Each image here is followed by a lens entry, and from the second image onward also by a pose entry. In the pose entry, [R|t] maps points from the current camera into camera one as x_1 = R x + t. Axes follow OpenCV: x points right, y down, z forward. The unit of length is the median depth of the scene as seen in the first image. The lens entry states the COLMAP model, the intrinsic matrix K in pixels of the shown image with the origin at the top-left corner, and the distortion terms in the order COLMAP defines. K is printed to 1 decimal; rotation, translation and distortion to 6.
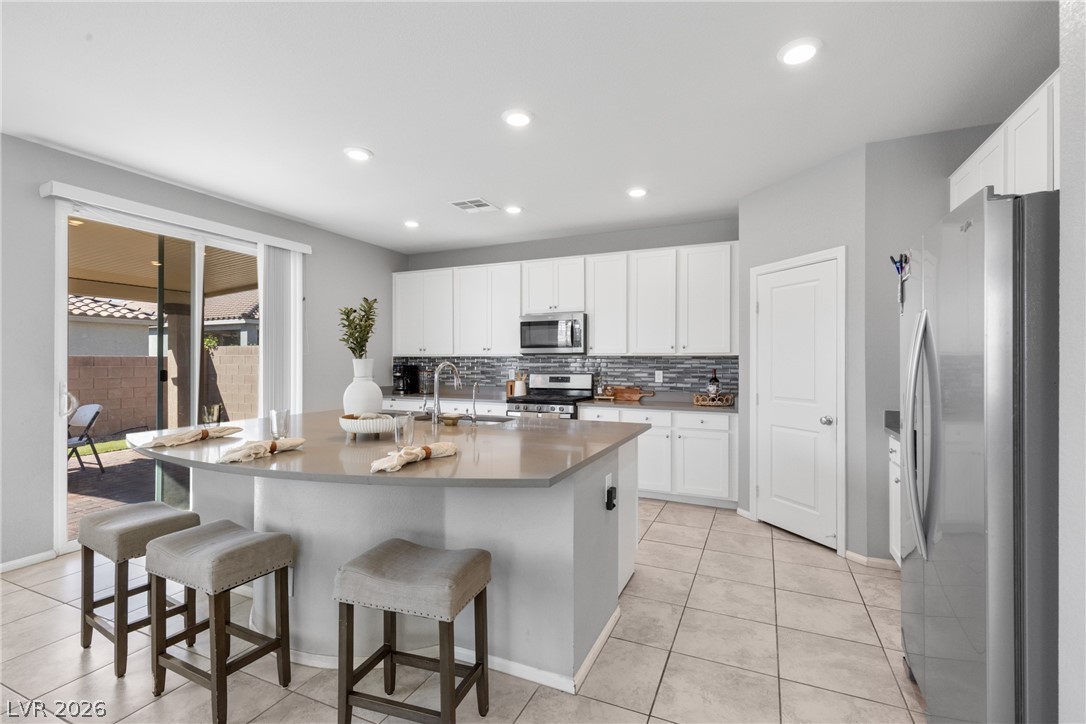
lens RADIAL K [[485.2, 0, 549.2], [0, 485.2, 362.8], [0, 0, 1]] dist [0.007220, 0.000752]
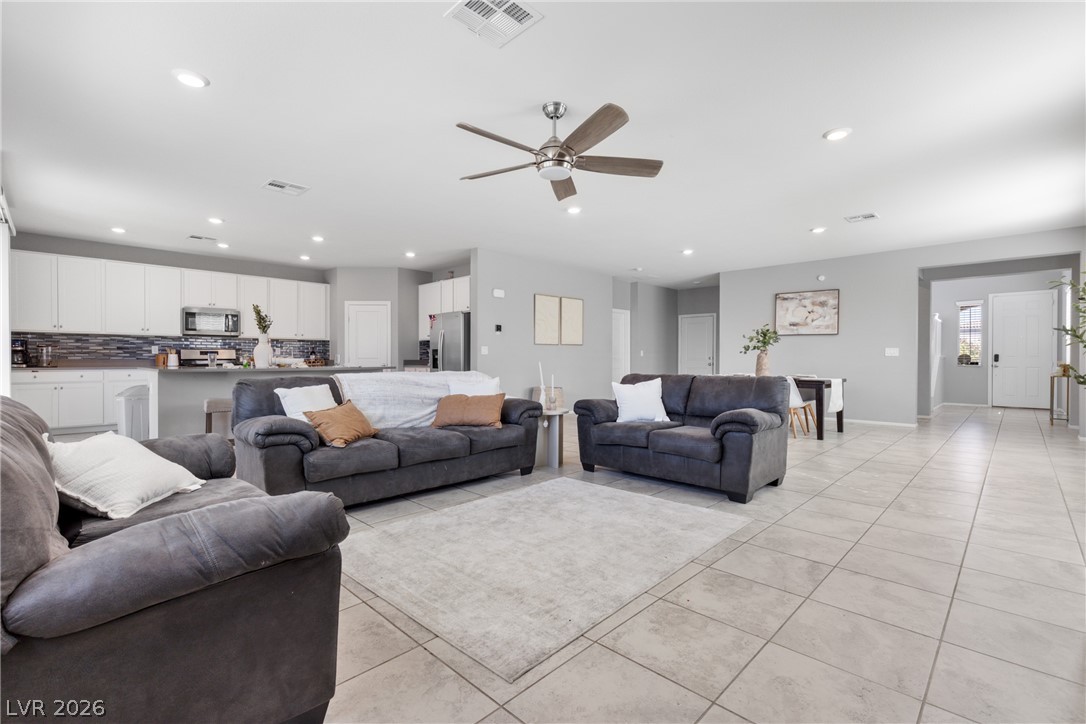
lens RADIAL K [[485.2, 0, 549.2], [0, 485.2, 362.8], [0, 0, 1]] dist [0.007220, 0.000752]
pose [[0.340566, -0.008065, 0.940186, -1.055389], [0.000391, 0.999964, 0.008436, 0.053620], [-0.940221, -0.002505, 0.340557, -0.497107]]
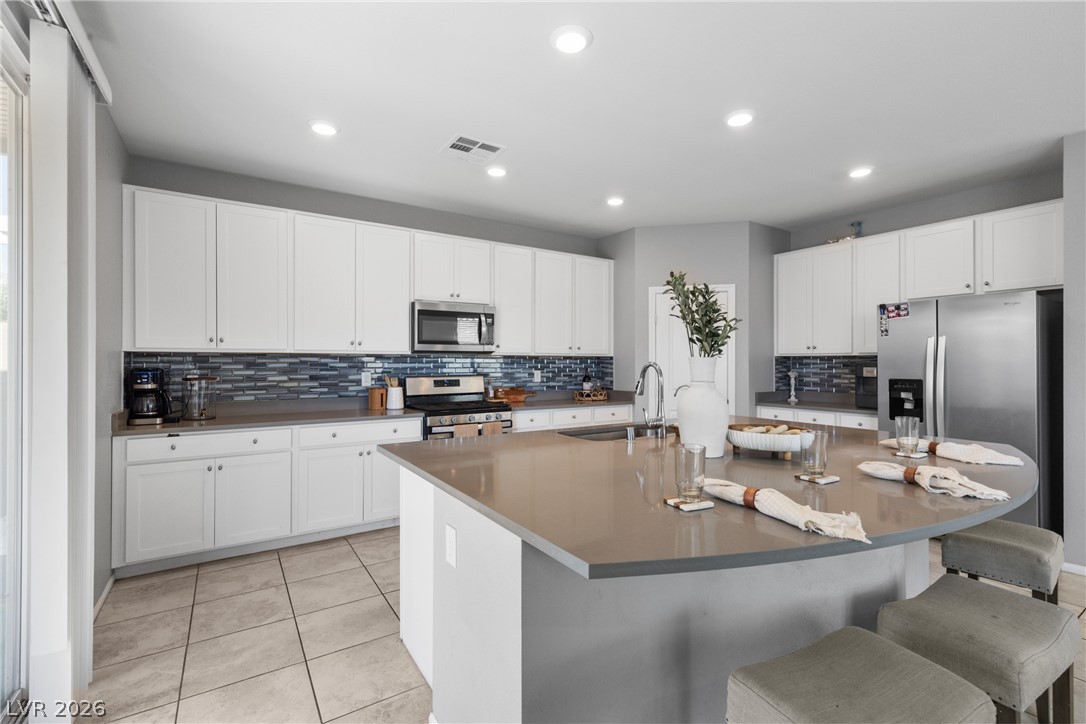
lens RADIAL K [[485.2, 0, 549.2], [0, 485.2, 362.8], [0, 0, 1]] dist [0.007220, 0.000752]
pose [[0.535966, -0.002513, 0.844236, -0.600627], [0.000081, 0.999996, 0.002926, -0.002819], [-0.844240, -0.001500, 0.535964, 0.423409]]
